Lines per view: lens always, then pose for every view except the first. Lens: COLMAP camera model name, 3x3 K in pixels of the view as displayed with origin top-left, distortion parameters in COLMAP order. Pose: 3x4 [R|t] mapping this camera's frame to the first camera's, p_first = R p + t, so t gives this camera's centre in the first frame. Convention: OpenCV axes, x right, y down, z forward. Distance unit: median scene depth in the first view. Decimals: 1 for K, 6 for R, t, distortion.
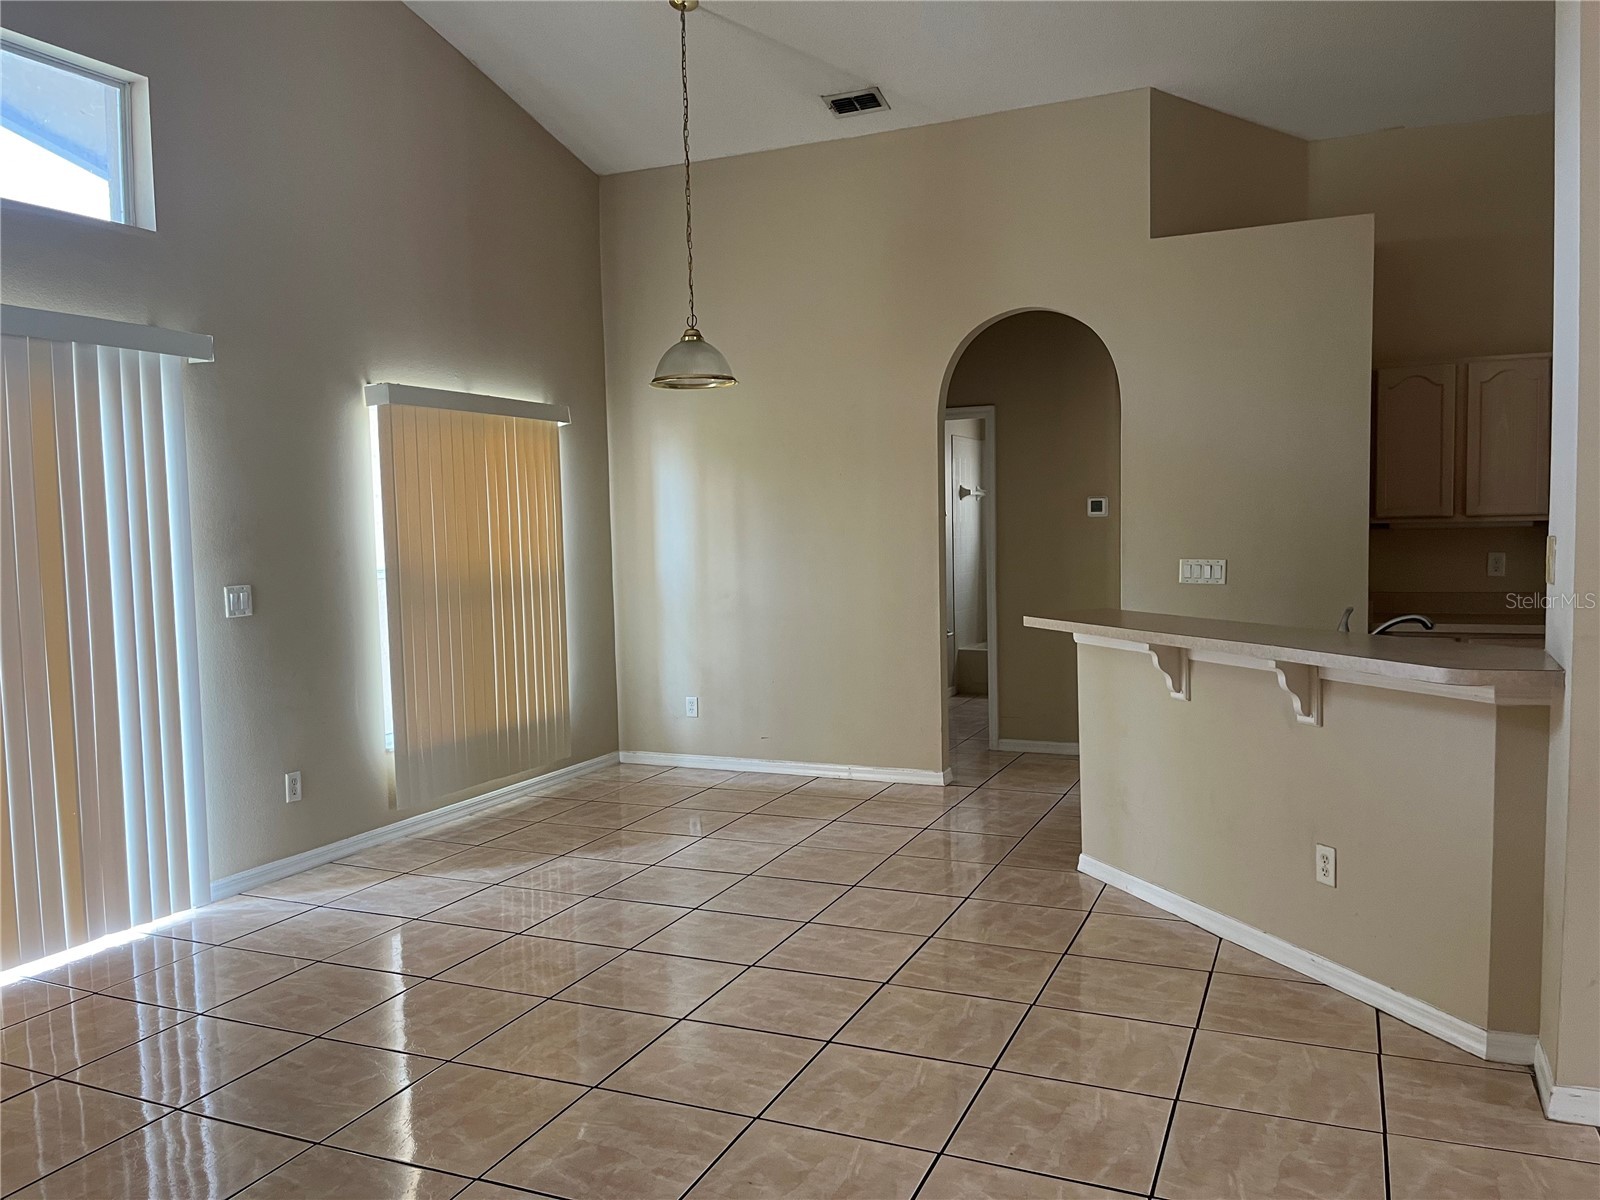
lens RADIAL K [[1226.0, 0, 800.0], [0, 1226.0, 600.0], [0, 0, 1]] dist [0.049226, -0.072468]
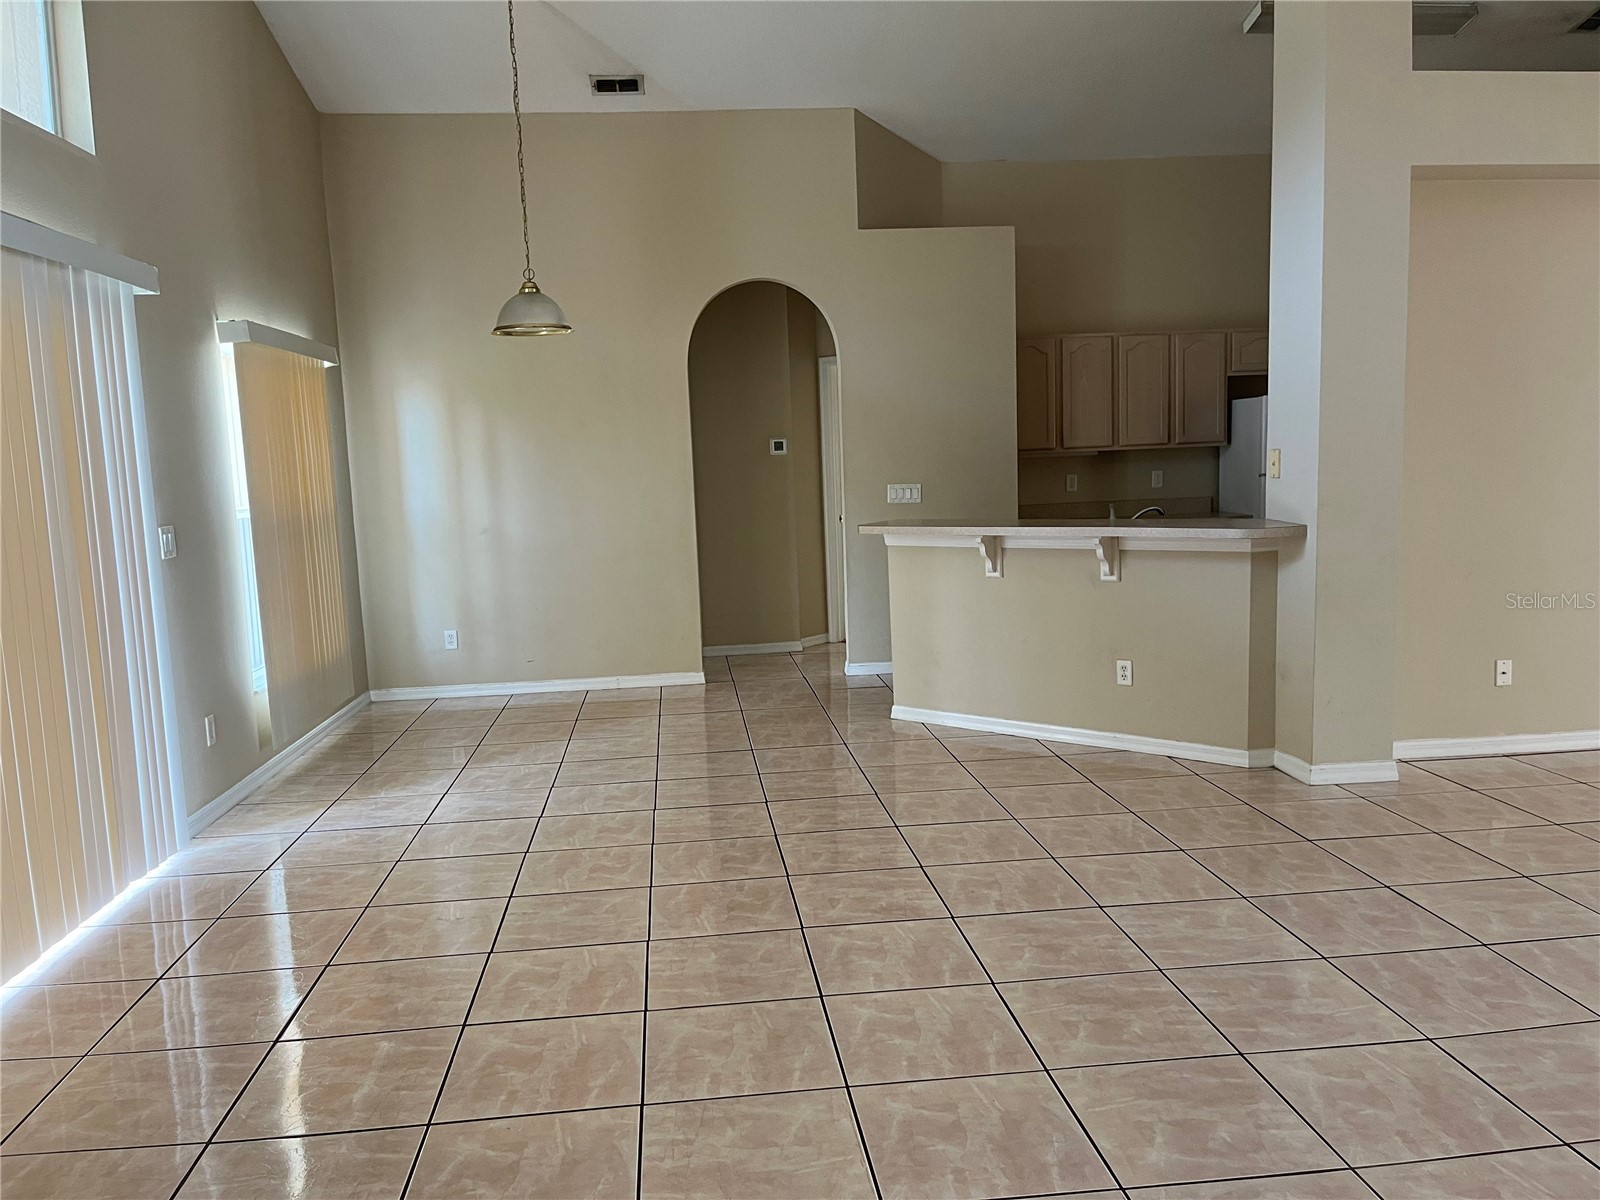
lens RADIAL K [[1226.0, 0, 800.0], [0, 1226.0, 600.0], [0, 0, 1]] dist [0.049226, -0.072468]
pose [[0.871964, -0.068078, 0.484814, -0.424478], [0.050326, 0.997503, 0.049557, 0.020131], [-0.486977, -0.018813, 0.873212, -0.081139]]
